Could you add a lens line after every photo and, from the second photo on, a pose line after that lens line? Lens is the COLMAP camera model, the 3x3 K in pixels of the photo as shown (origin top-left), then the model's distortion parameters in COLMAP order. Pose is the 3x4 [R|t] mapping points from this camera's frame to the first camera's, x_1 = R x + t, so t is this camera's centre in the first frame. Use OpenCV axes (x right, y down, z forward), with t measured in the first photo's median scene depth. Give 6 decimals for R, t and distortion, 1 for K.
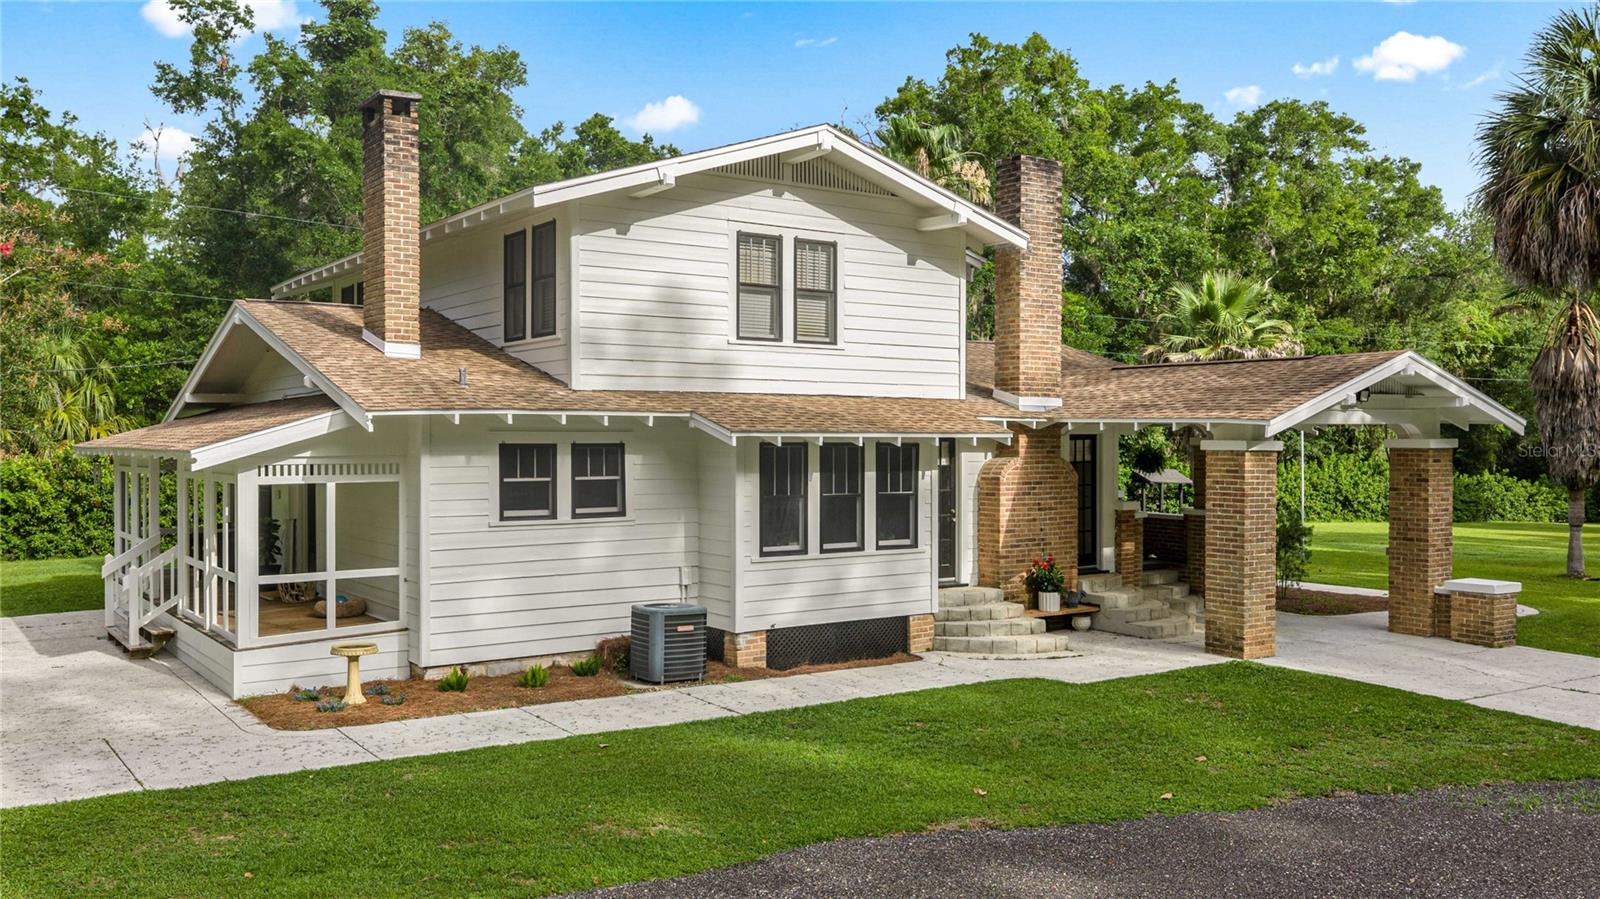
lens RADIAL K [[1329.0, 0, 799.9], [0, 1329.0, 445.0], [0, 0, 1]] dist [0.024903, -0.025229]
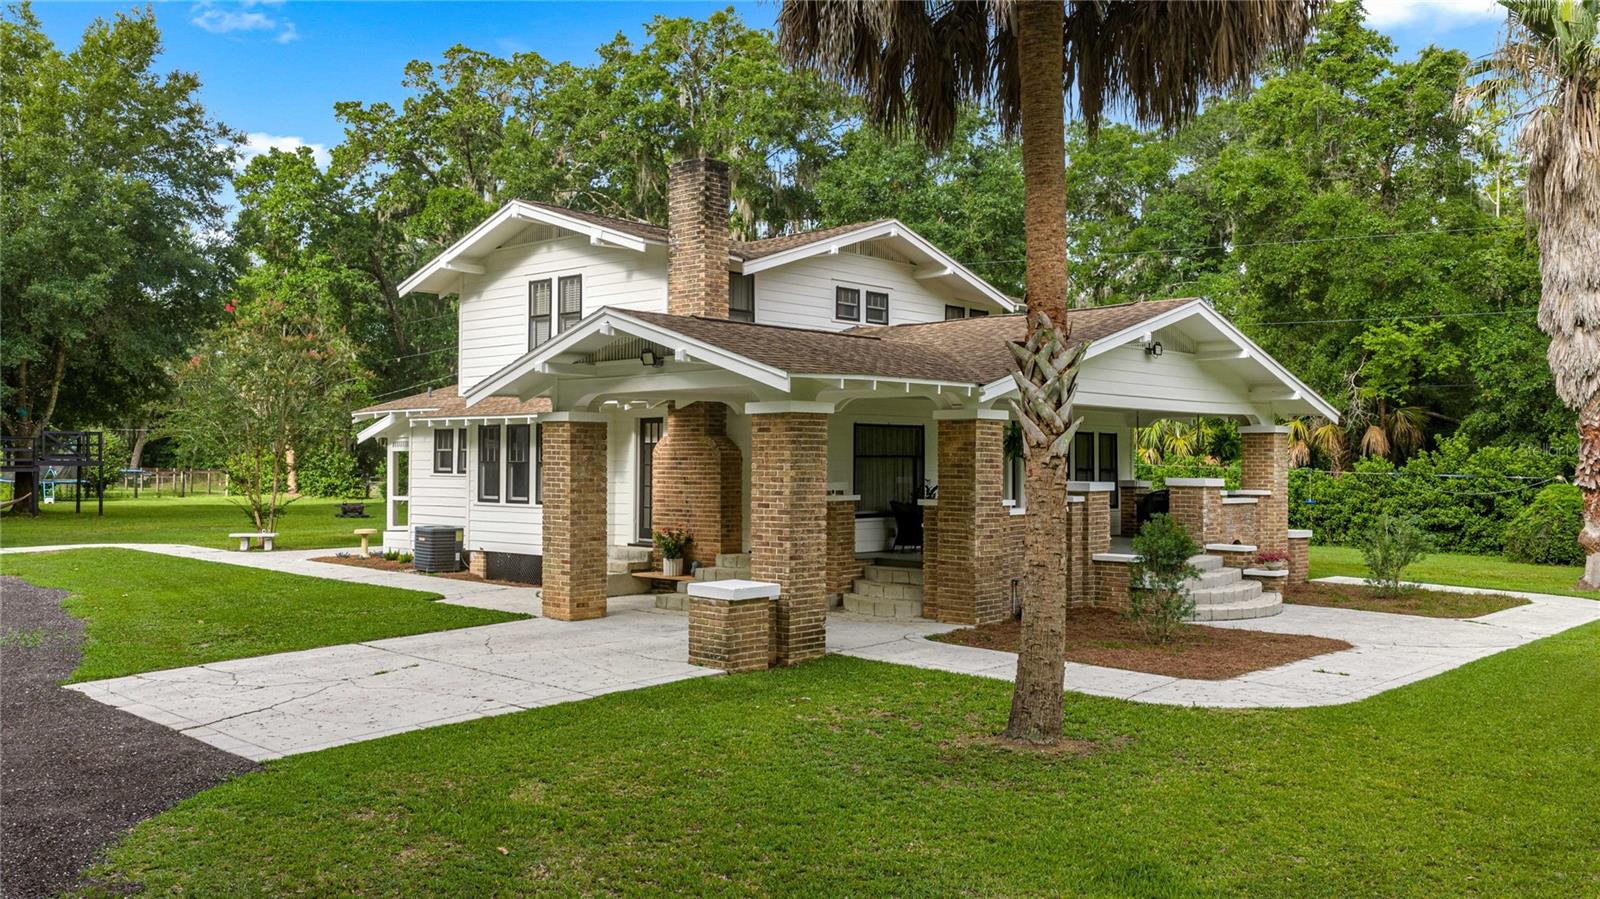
lens RADIAL K [[1329.0, 0, 785.5], [0, 1329.0, 453.8], [0, 0, 1]] dist [0.024903, -0.025229]
pose [[0.215410, -0.005833, -0.976506, 1.413298], [-0.008375, 0.999934, -0.007821, 0.036368], [0.976488, 0.009863, 0.215347, 0.951639]]
